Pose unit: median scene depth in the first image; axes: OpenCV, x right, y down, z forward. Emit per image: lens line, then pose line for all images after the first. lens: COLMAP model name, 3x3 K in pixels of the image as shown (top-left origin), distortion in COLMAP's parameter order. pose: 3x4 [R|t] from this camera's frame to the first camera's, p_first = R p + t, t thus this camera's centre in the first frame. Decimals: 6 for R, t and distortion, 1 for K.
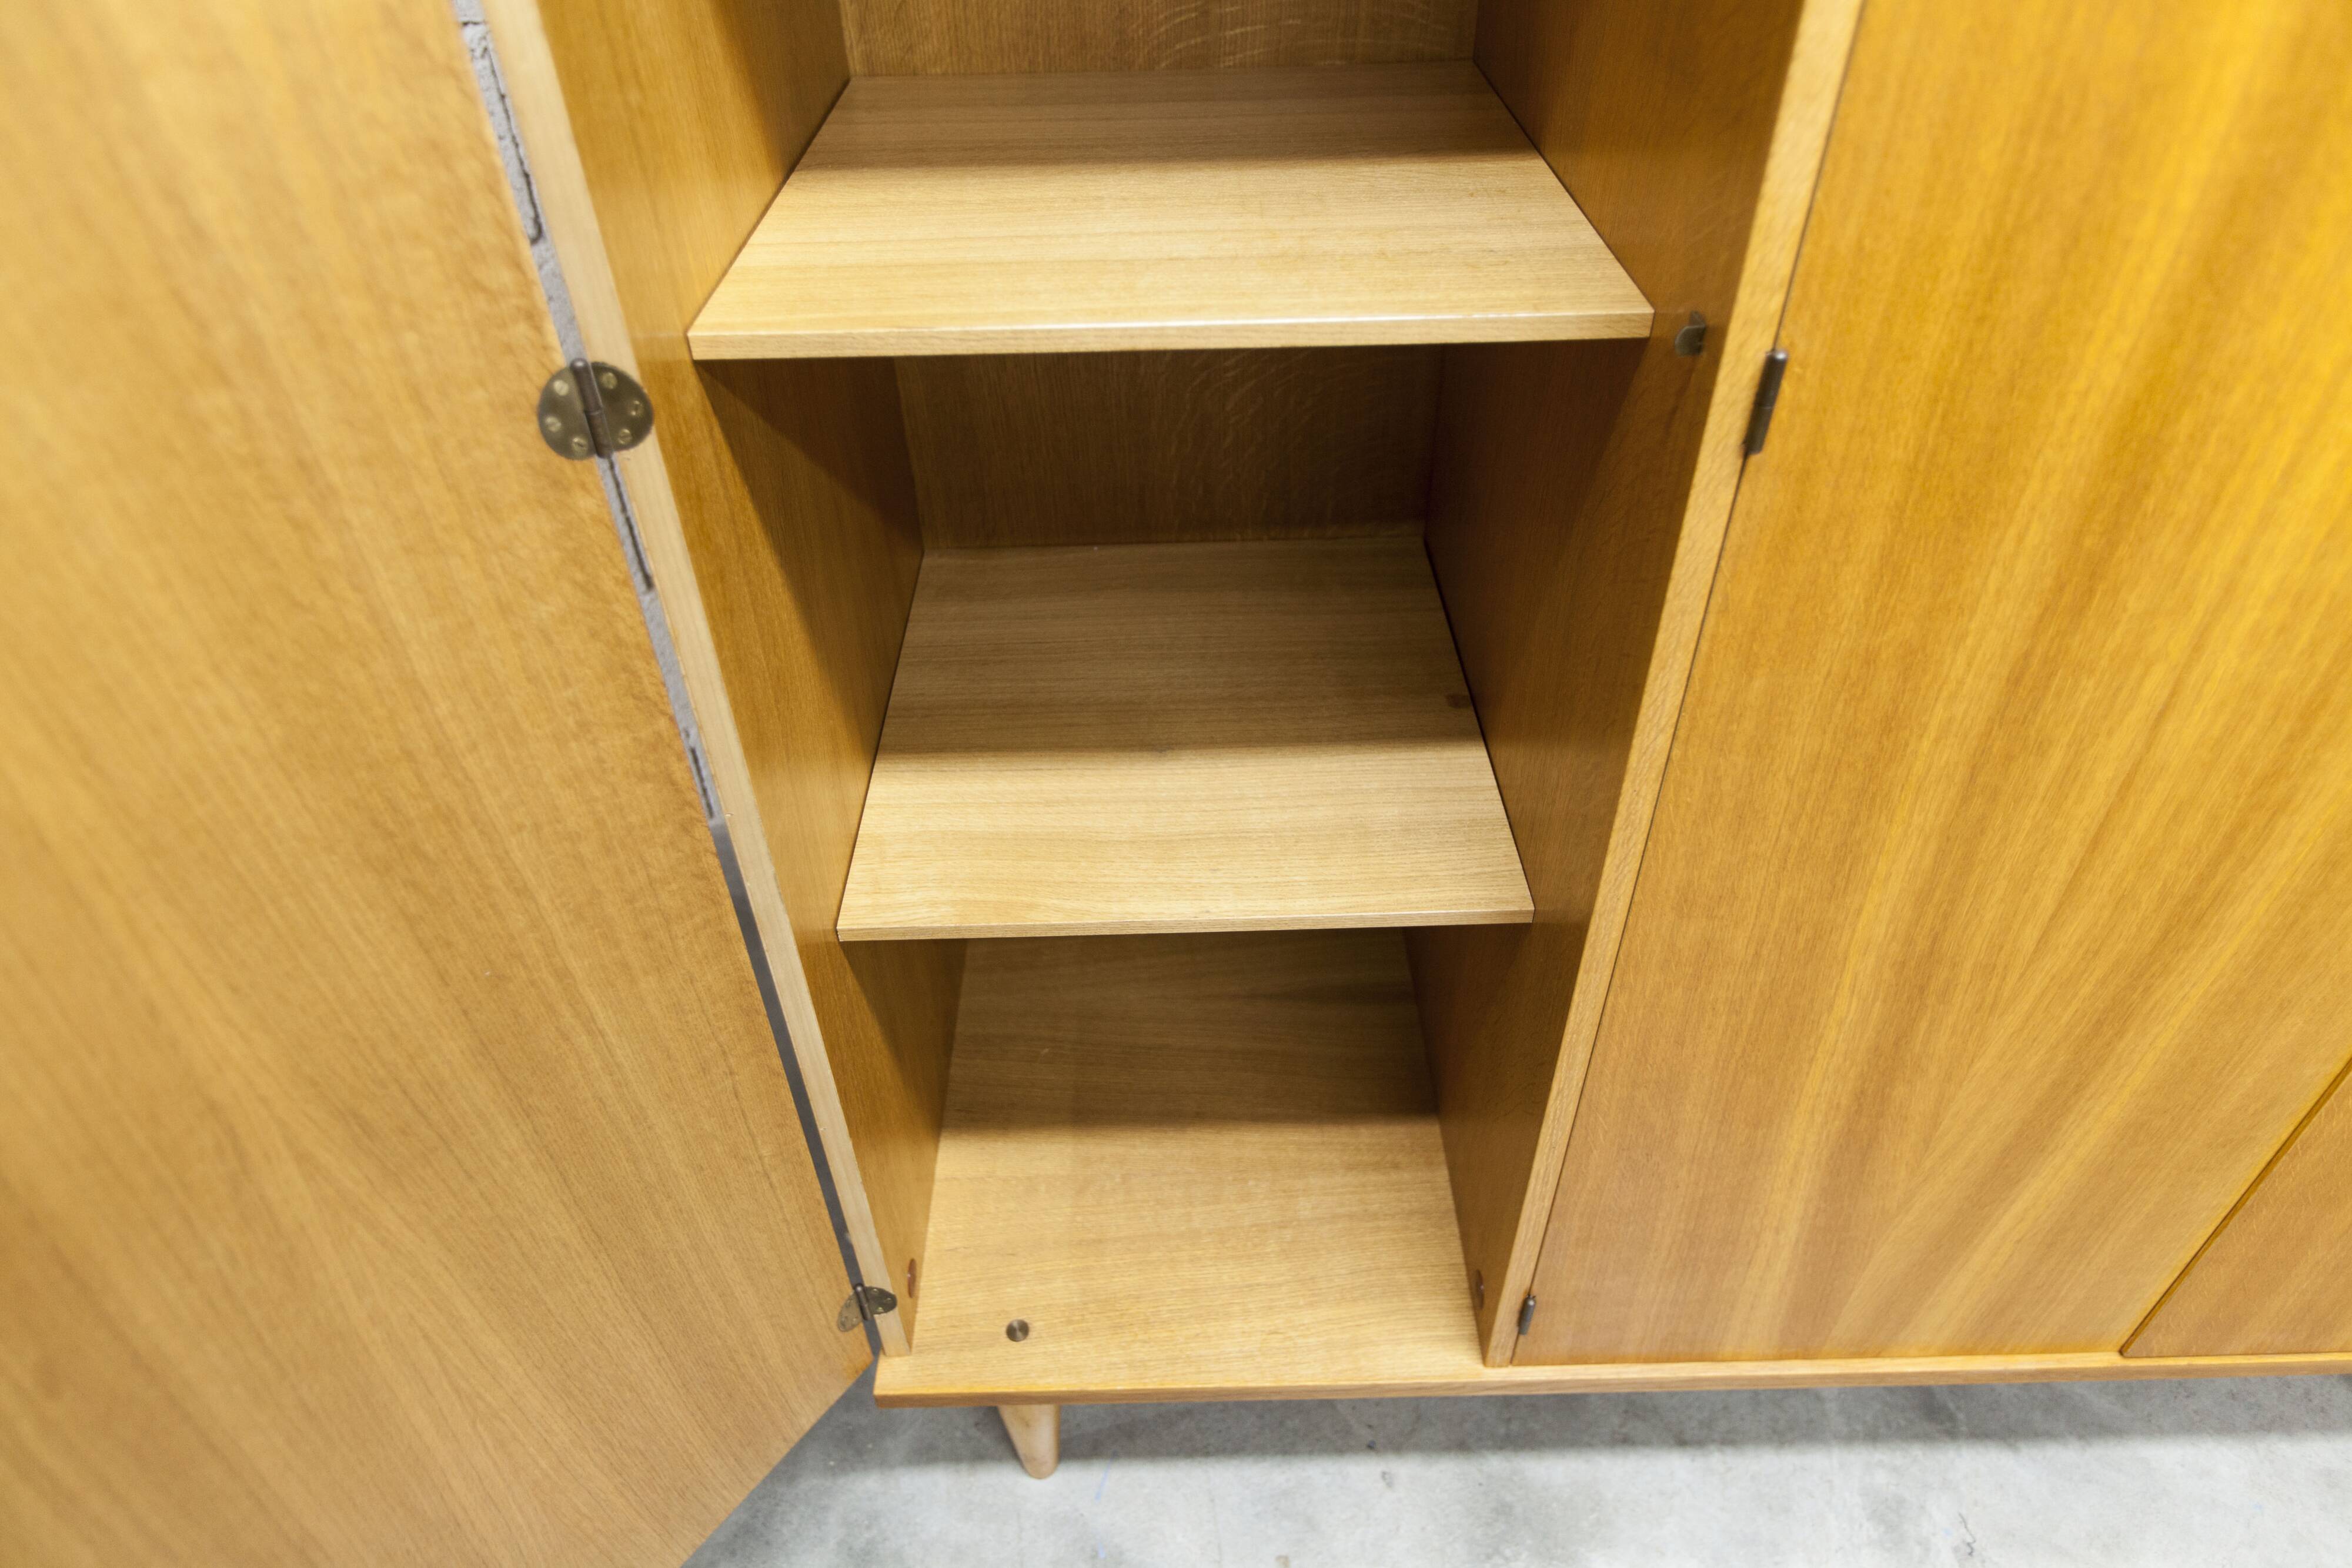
lens RADIAL K [[1413.3, 0, 1177.5], [0, 1413.3, 814.6], [0, 0, 1]] dist [0.008809, -0.000463]
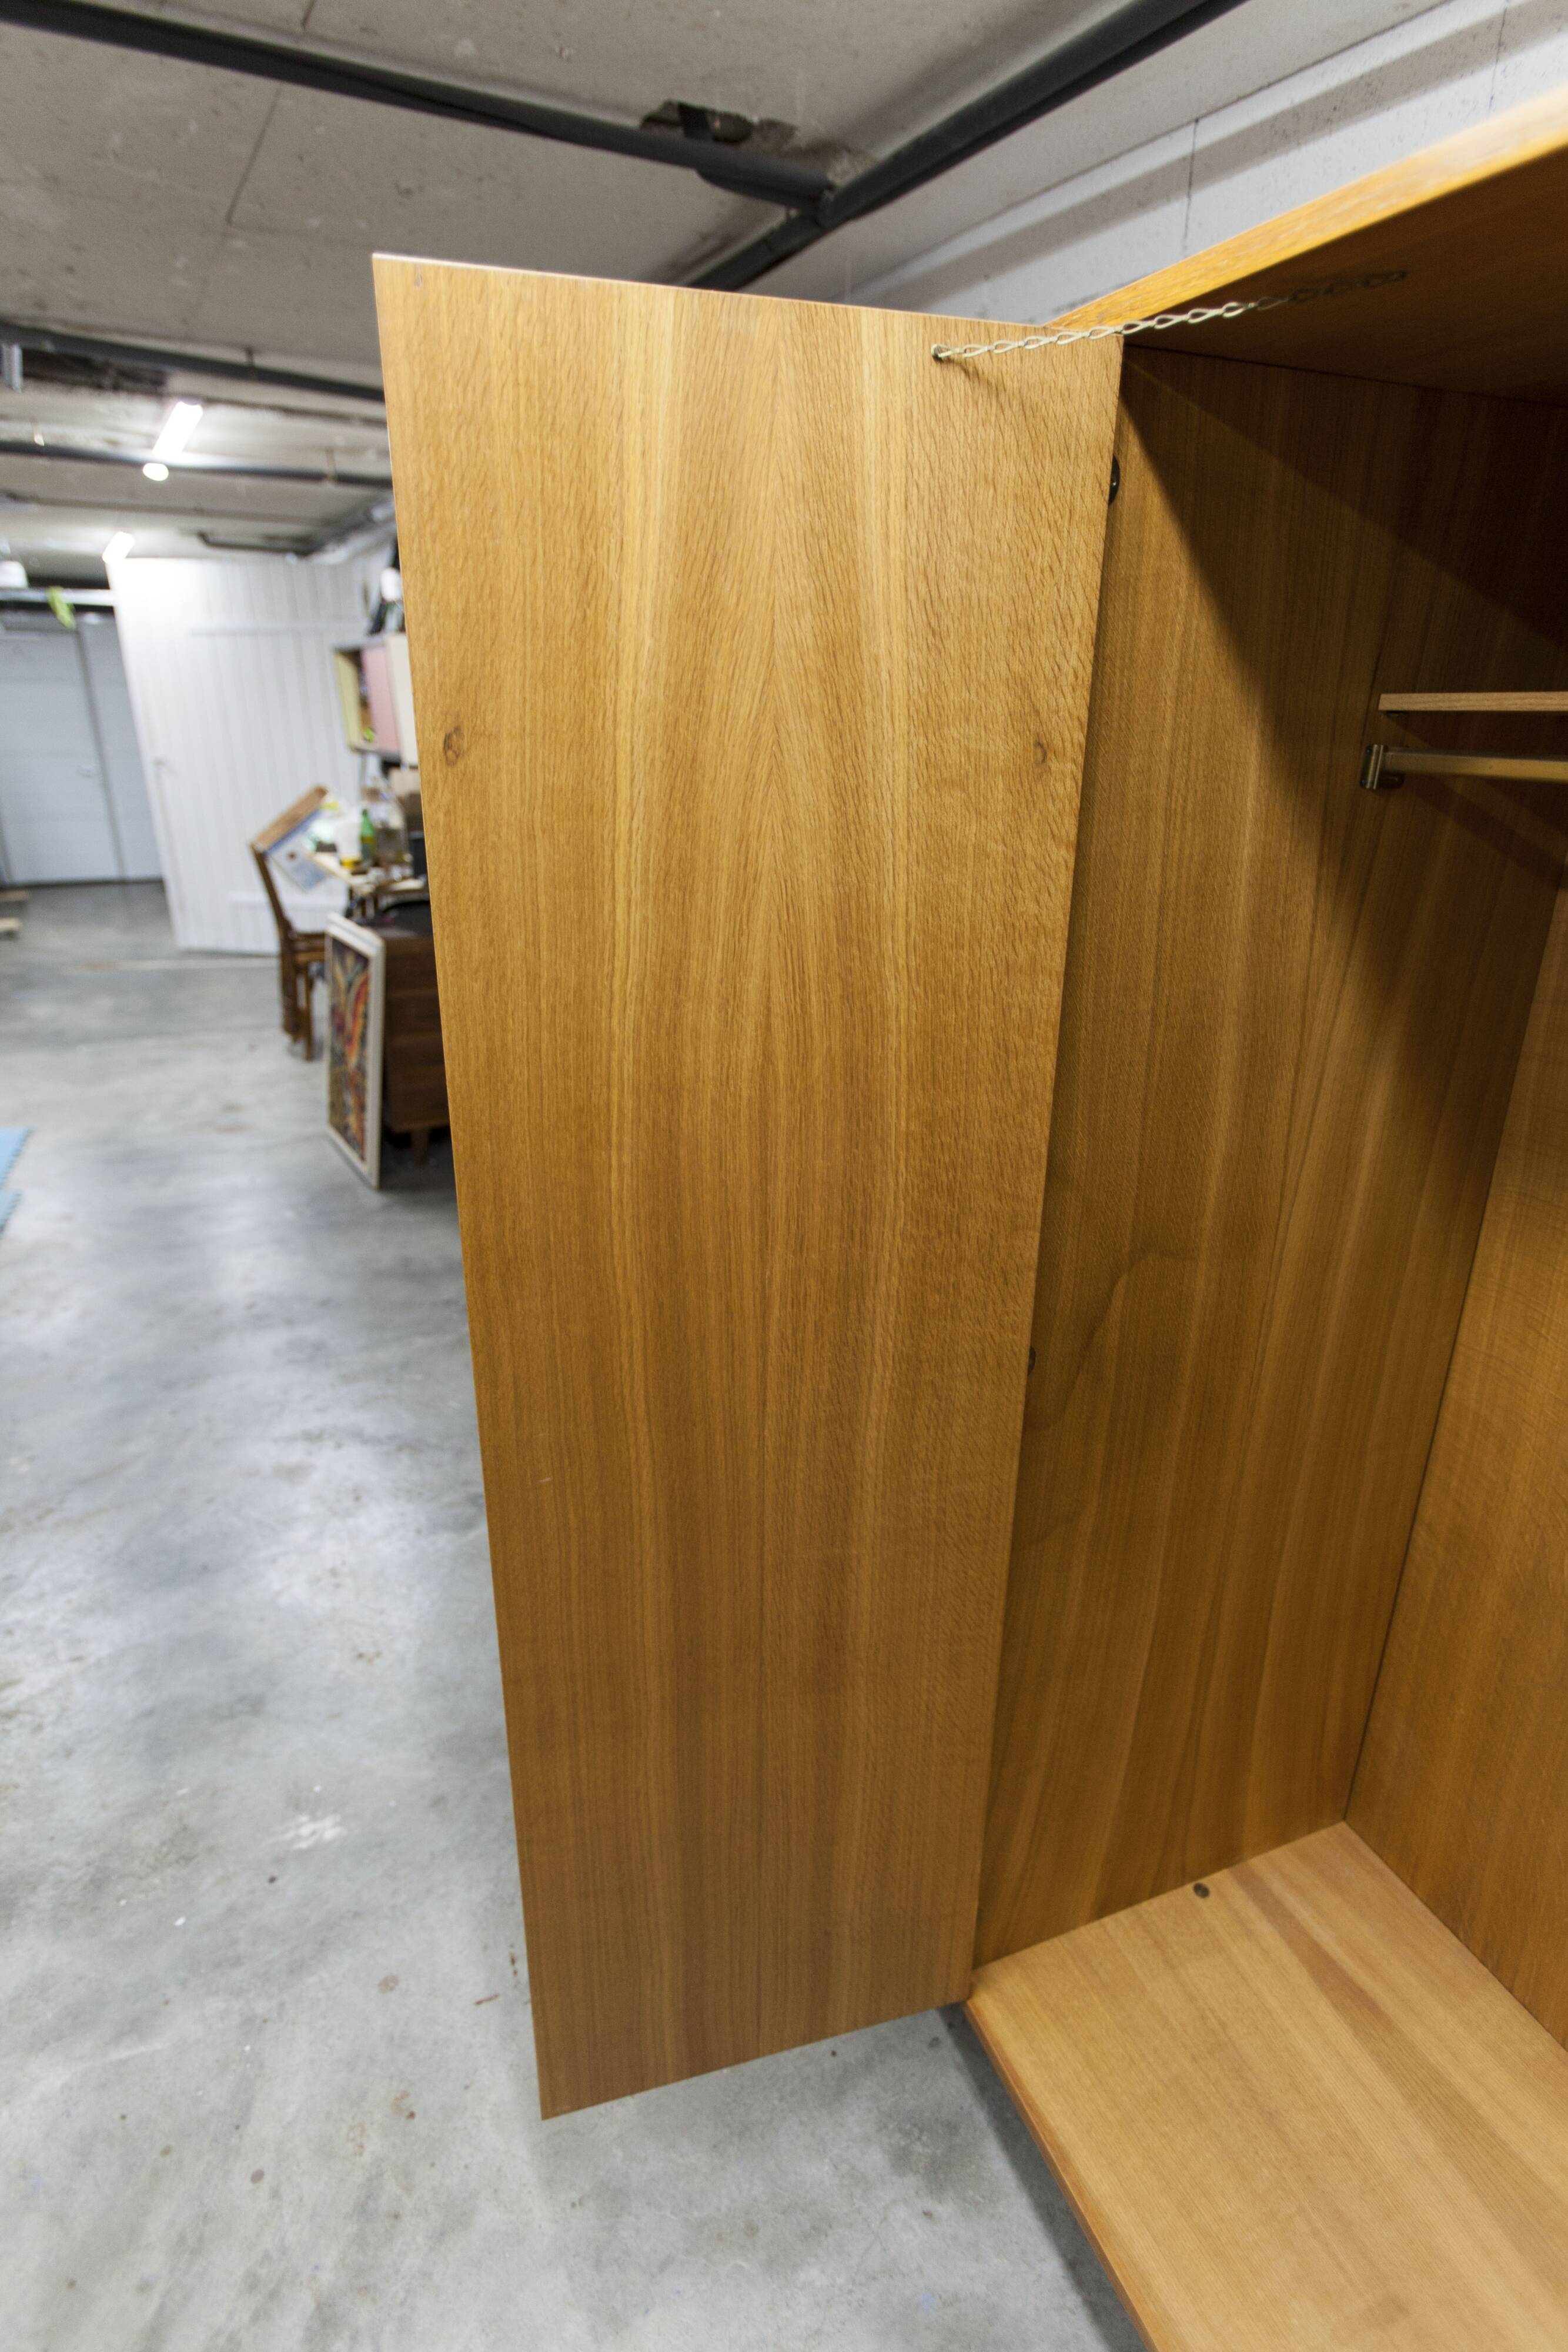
lens RADIAL K [[1217.5, 0, 789.8], [0, 1217.5, 1175.0], [0, 0, 1]] dist [-0.006527, 0.004051]
pose [[0.364612, 0.354510, -0.861035, 0.980379], [-0.611142, 0.788768, 0.065963, -0.244312], [0.702541, 0.502163, 0.504250, -0.180107]]
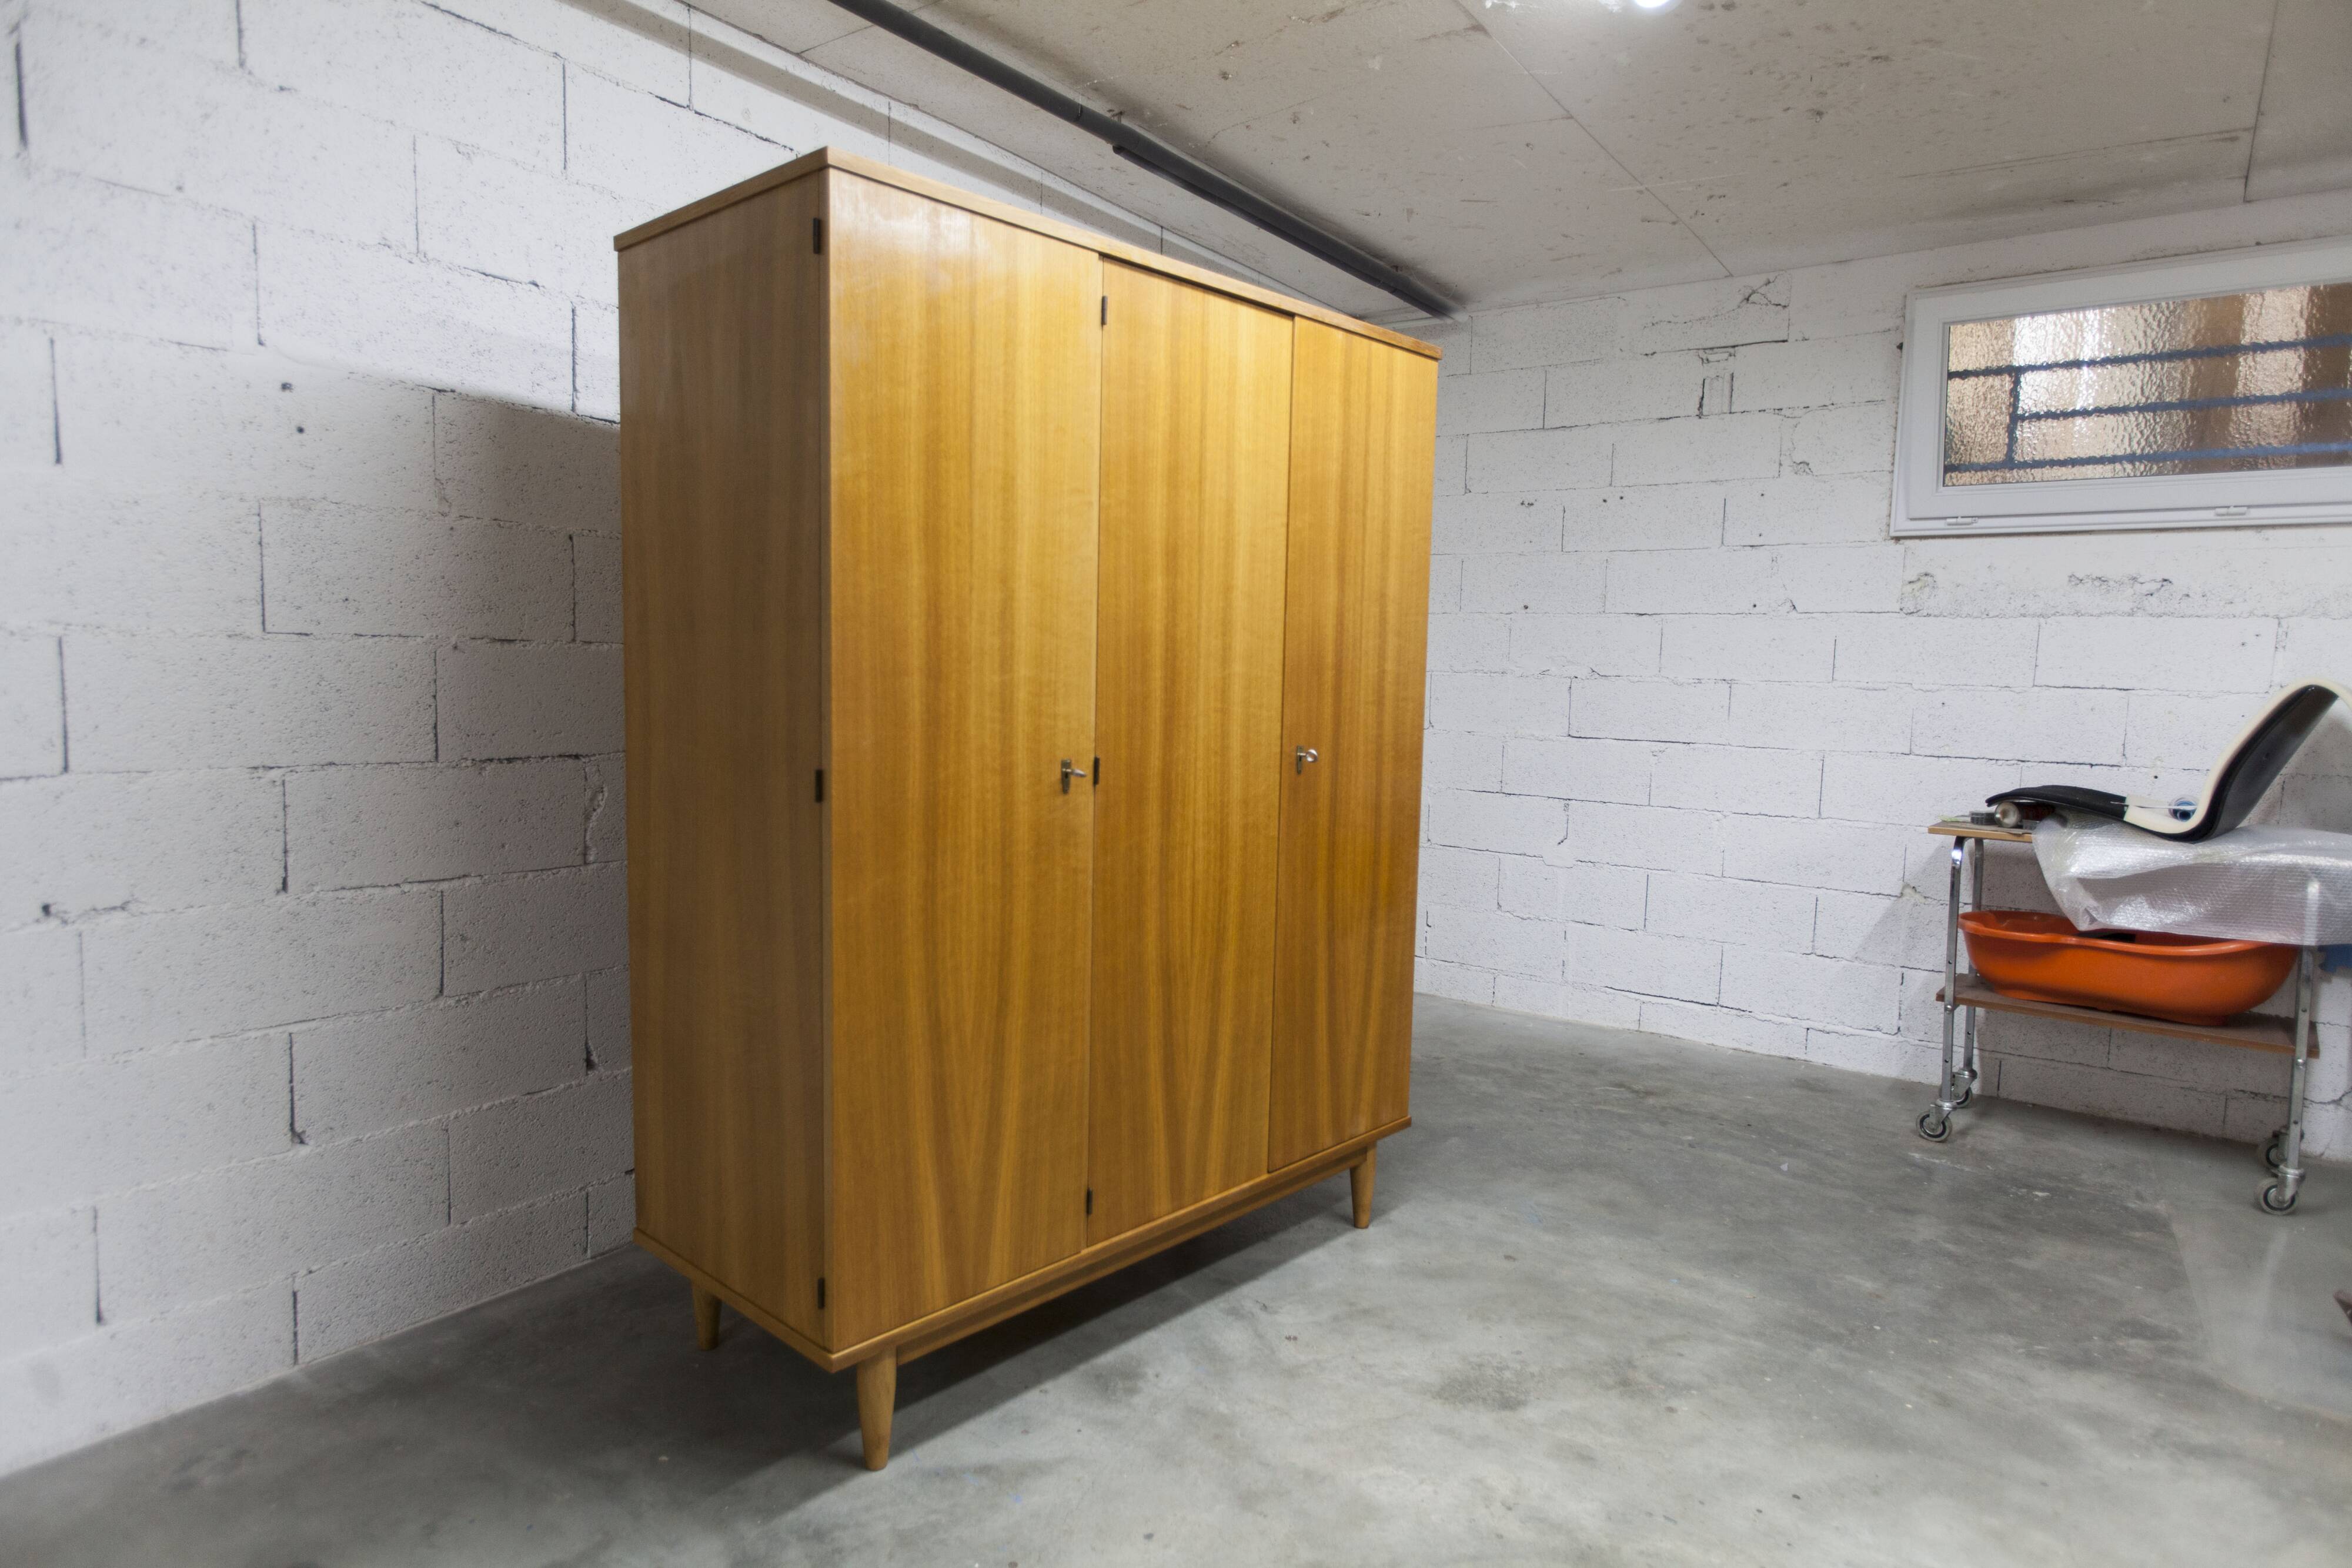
lens RADIAL K [[1413.3, 0, 1164.3], [0, 1413.3, 788.8], [0, 0, 1]] dist [0.008809, -0.000463]
pose [[0.694727, -0.037286, 0.718306, -1.203937], [0.436320, 0.815775, -0.379652, 0.698717], [-0.571821, 0.577166, 0.583010, -0.709030]]
